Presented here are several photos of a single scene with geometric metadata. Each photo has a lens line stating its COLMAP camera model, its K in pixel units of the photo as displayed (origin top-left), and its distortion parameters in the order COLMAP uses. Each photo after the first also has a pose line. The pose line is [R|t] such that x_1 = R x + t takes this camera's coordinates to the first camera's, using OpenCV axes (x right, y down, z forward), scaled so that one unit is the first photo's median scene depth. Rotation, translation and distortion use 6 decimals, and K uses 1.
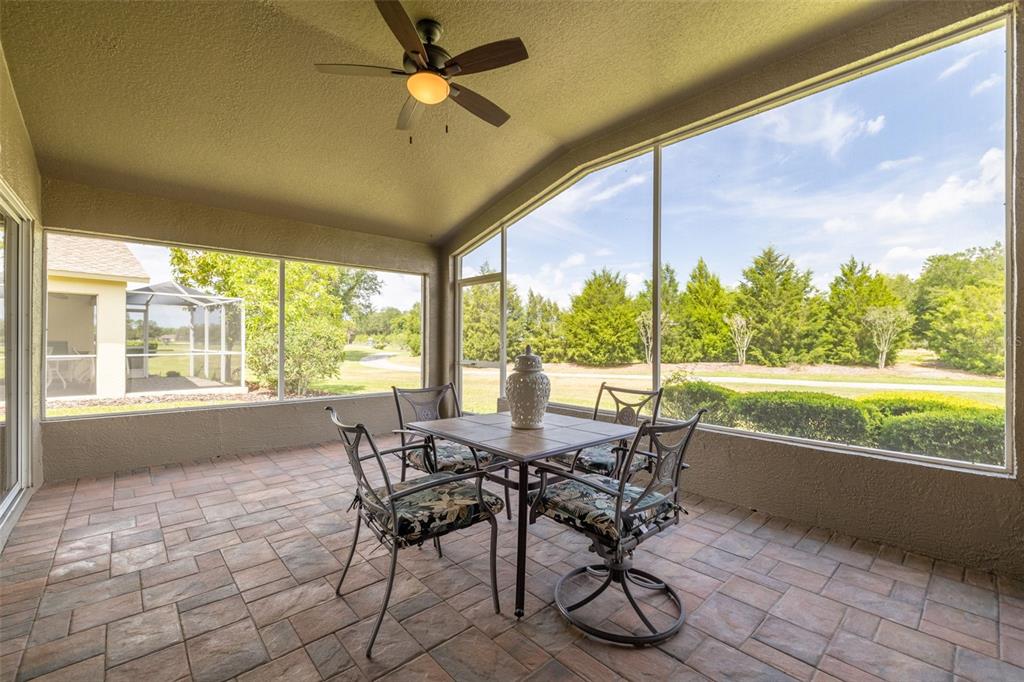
lens RADIAL K [[428.0, 0, 512.0], [0, 428.0, 341.0], [0, 0, 1]] dist [-0.000194, 0.000276]
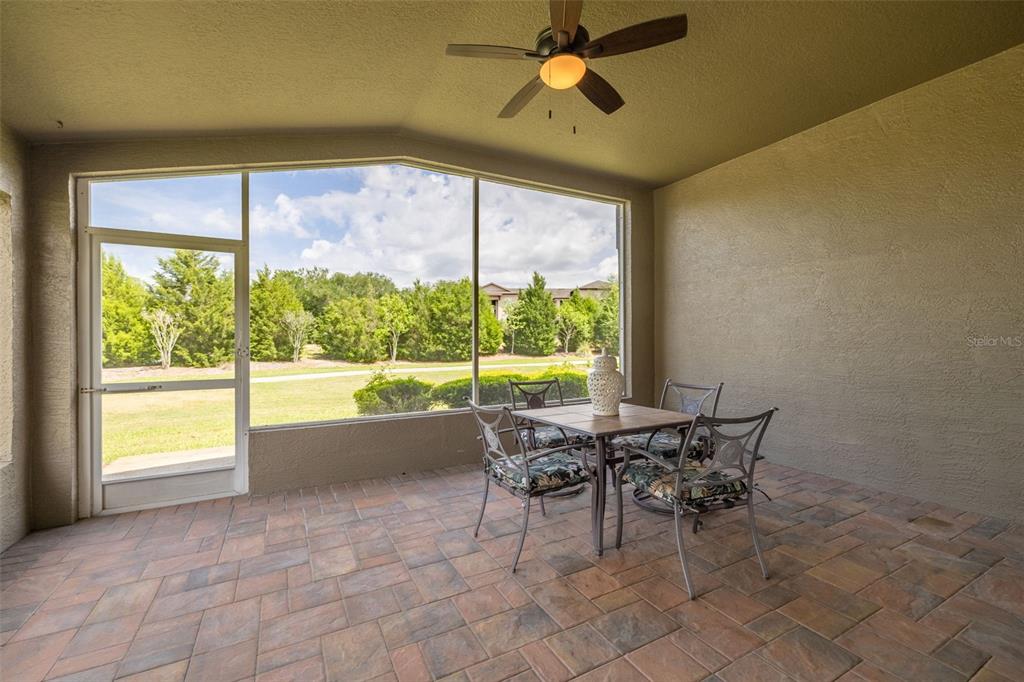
lens RADIAL K [[428.0, 0, 512.0], [0, 428.0, 341.0], [0, 0, 1]] dist [-0.000194, 0.000276]
pose [[0.228776, -0.010825, 0.973419, -0.148919], [0.006185, 0.999934, 0.009667, -0.003039], [-0.973460, 0.003809, 0.228828, 0.119274]]
